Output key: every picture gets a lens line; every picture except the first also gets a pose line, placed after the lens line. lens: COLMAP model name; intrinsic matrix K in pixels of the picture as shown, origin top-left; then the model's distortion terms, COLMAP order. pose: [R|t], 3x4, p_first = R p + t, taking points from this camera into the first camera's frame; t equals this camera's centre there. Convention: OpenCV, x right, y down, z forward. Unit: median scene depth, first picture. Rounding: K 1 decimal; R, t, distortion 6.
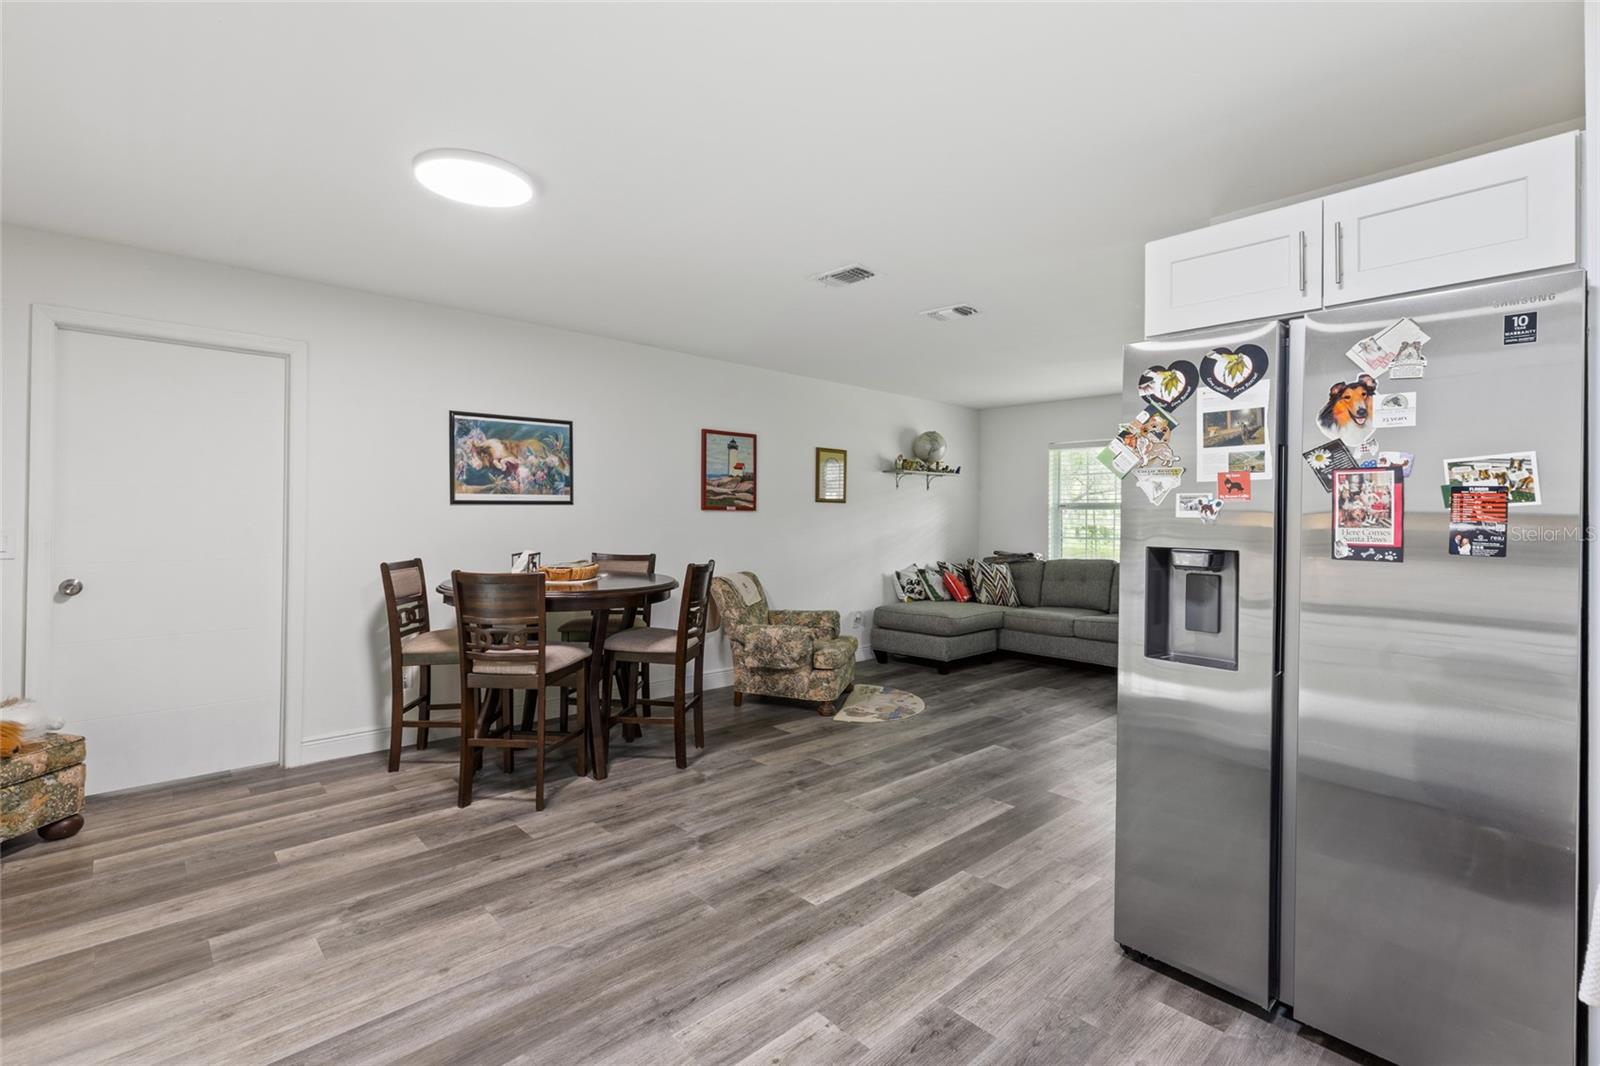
lens RADIAL K [[723.8, 0, 799.8], [0, 723.8, 513.9], [0, 0, 1]] dist [0.007316, -0.000306]
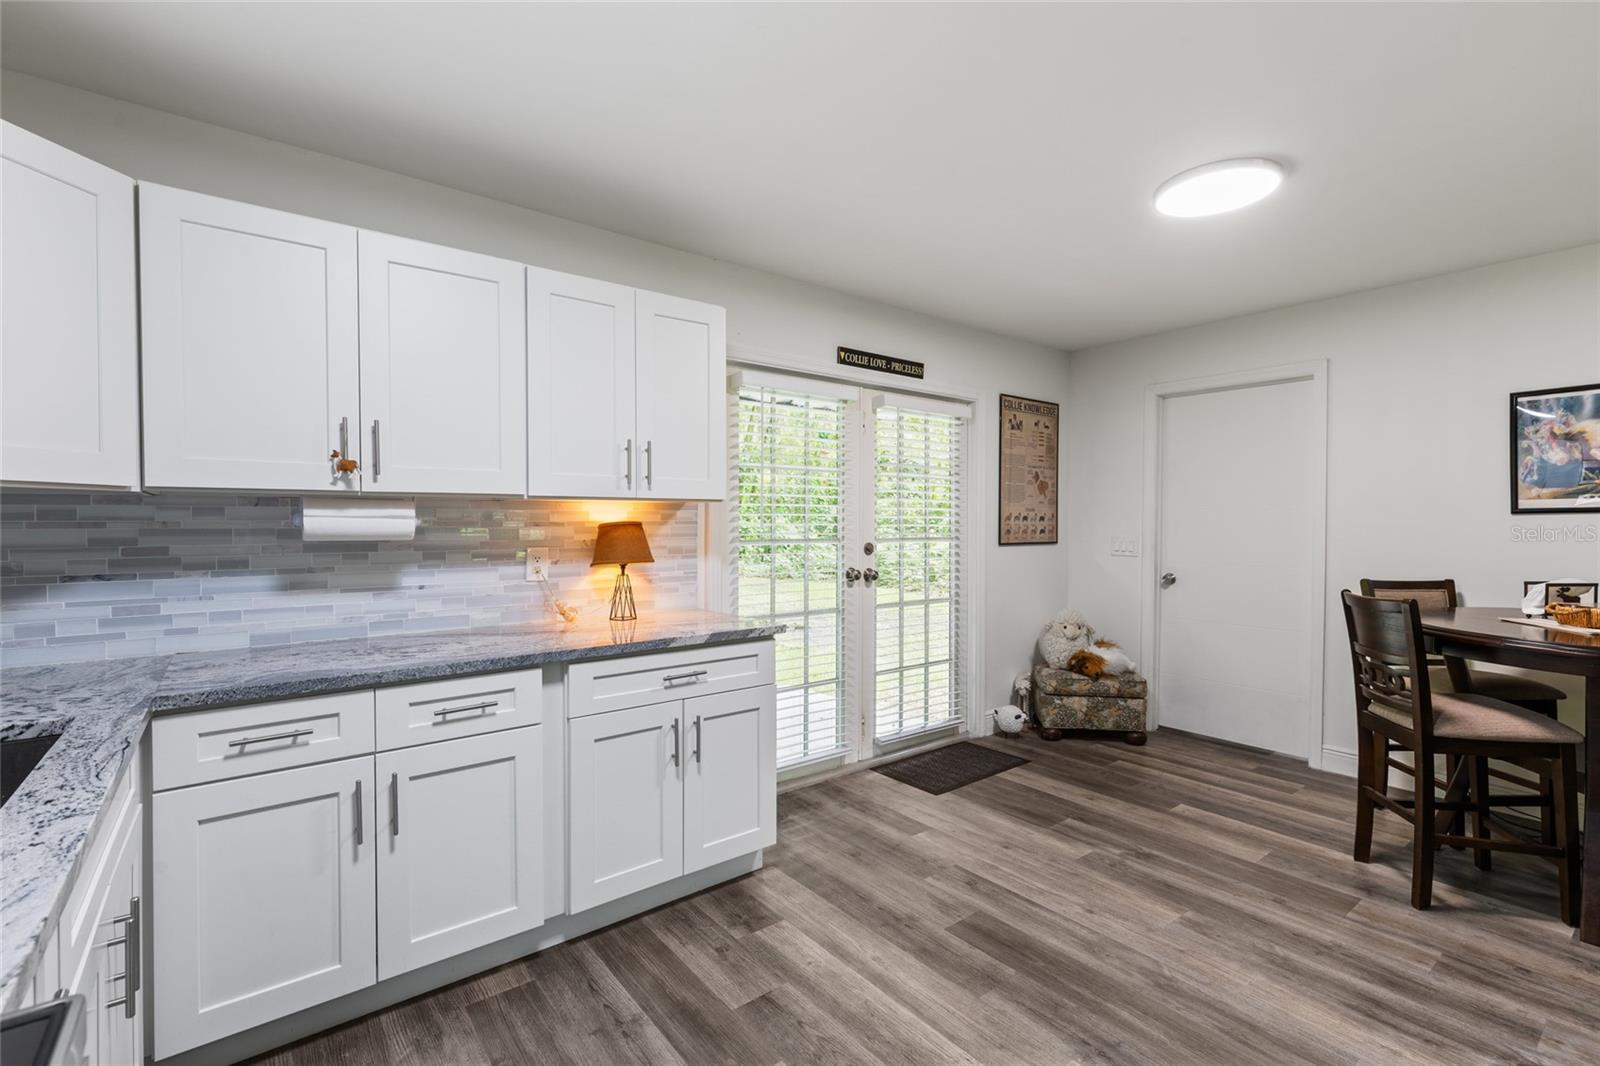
lens RADIAL K [[716.9, 0, 802.8], [0, 716.9, 530.2], [0, 0, 1]] dist [0.006850, -0.001375]
pose [[-0.081955, 0.001970, -0.996634, 0.340810], [-0.000601, 0.999998, 0.002026, 0.002827], [0.996636, 0.000765, -0.081953, 0.301270]]
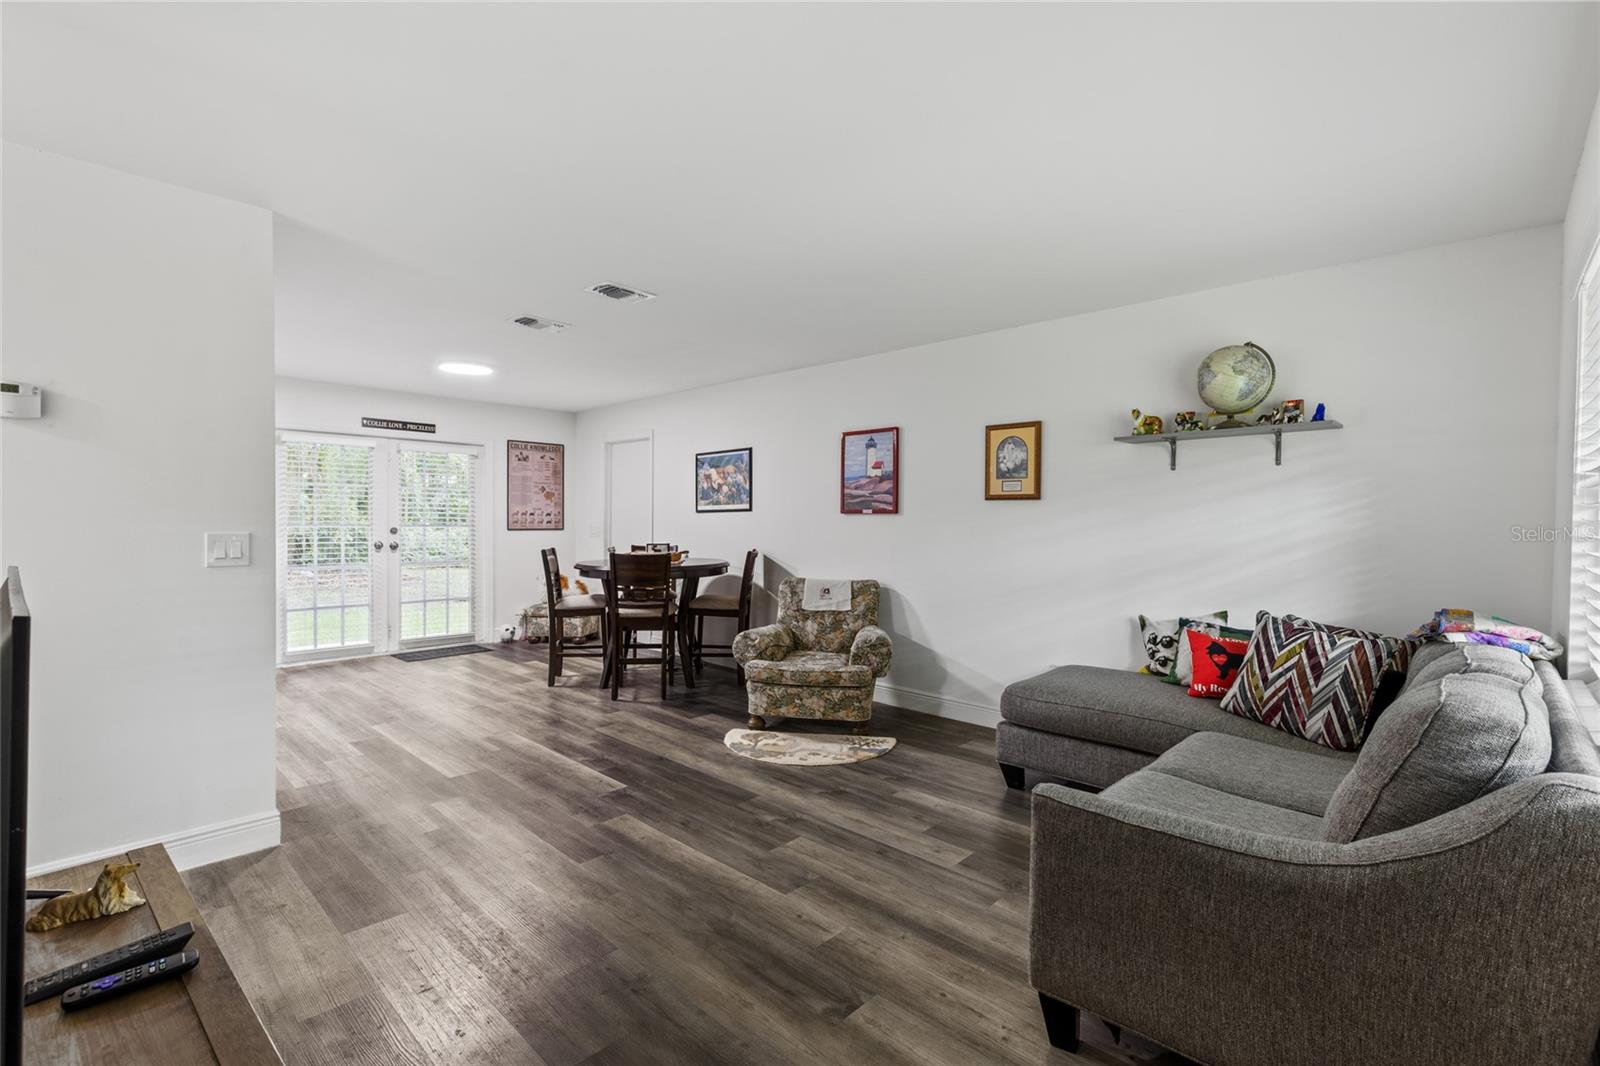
lens RADIAL K [[716.9, 0, 802.8], [0, 716.9, 530.2], [0, 0, 1]] dist [0.006850, -0.001375]
pose [[0.063420, 0.004635, -0.997976, 1.071622], [-0.003320, 0.999985, 0.004433, 0.016771], [0.997981, 0.003032, 0.063435, 1.108609]]
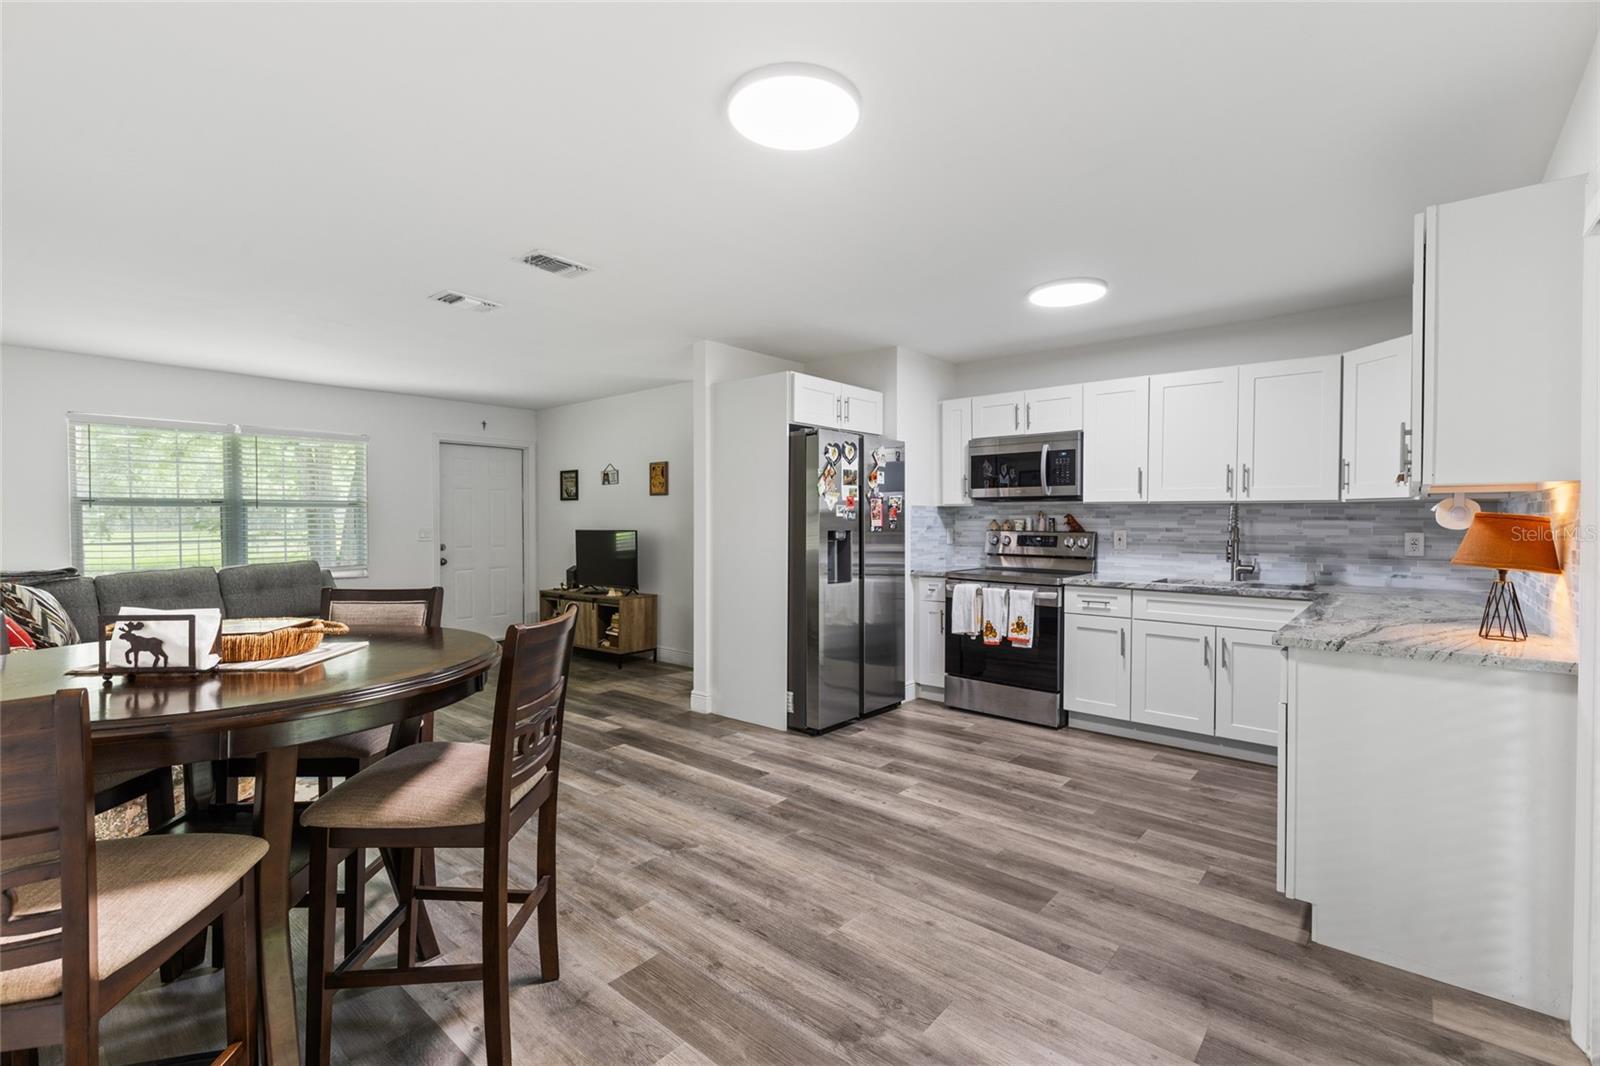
lens RADIAL K [[716.9, 0, 802.8], [0, 716.9, 530.2], [0, 0, 1]] dist [0.006850, -0.001375]
pose [[-0.116002, -0.023567, 0.992969, -0.741975], [-0.003328, 0.999722, 0.023338, -0.001368], [-0.993243, -0.000597, -0.116049, 0.632560]]
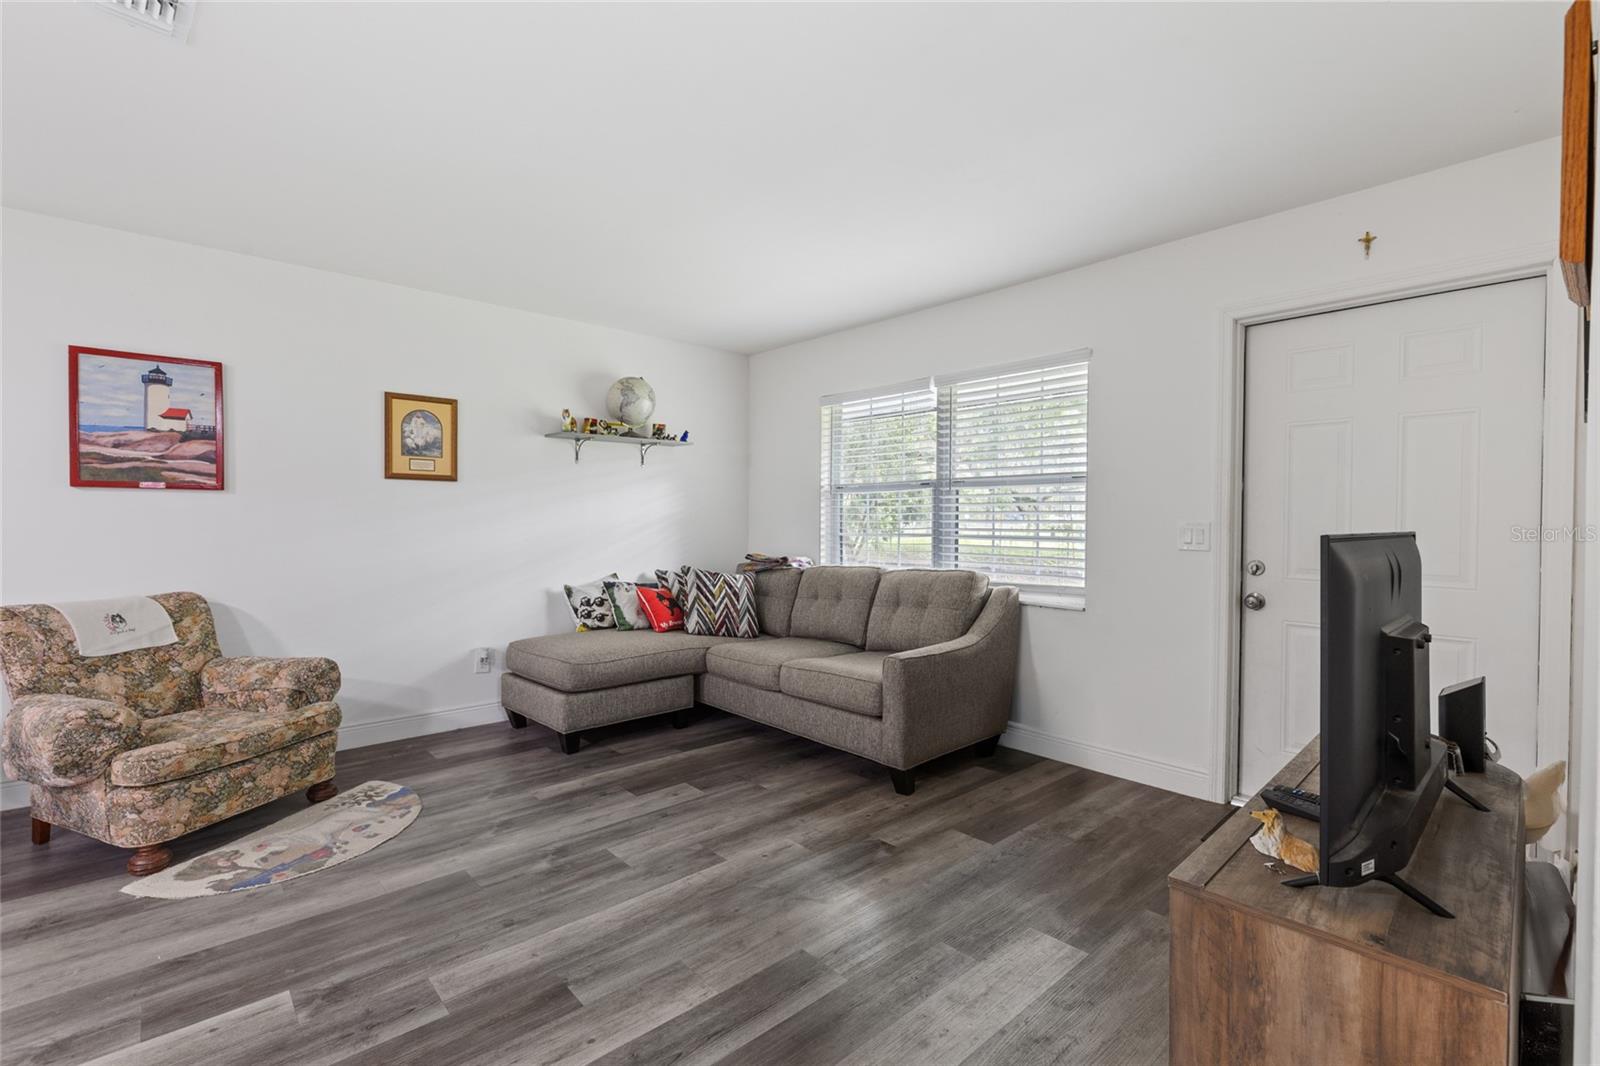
lens RADIAL K [[716.9, 0, 802.8], [0, 716.9, 530.2], [0, 0, 1]] dist [0.006850, -0.001375]
pose [[0.999864, -0.004825, -0.015744, 0.573508], [0.005136, 0.999791, 0.019786, 0.026104], [0.015646, -0.019864, 0.999680, 0.545346]]
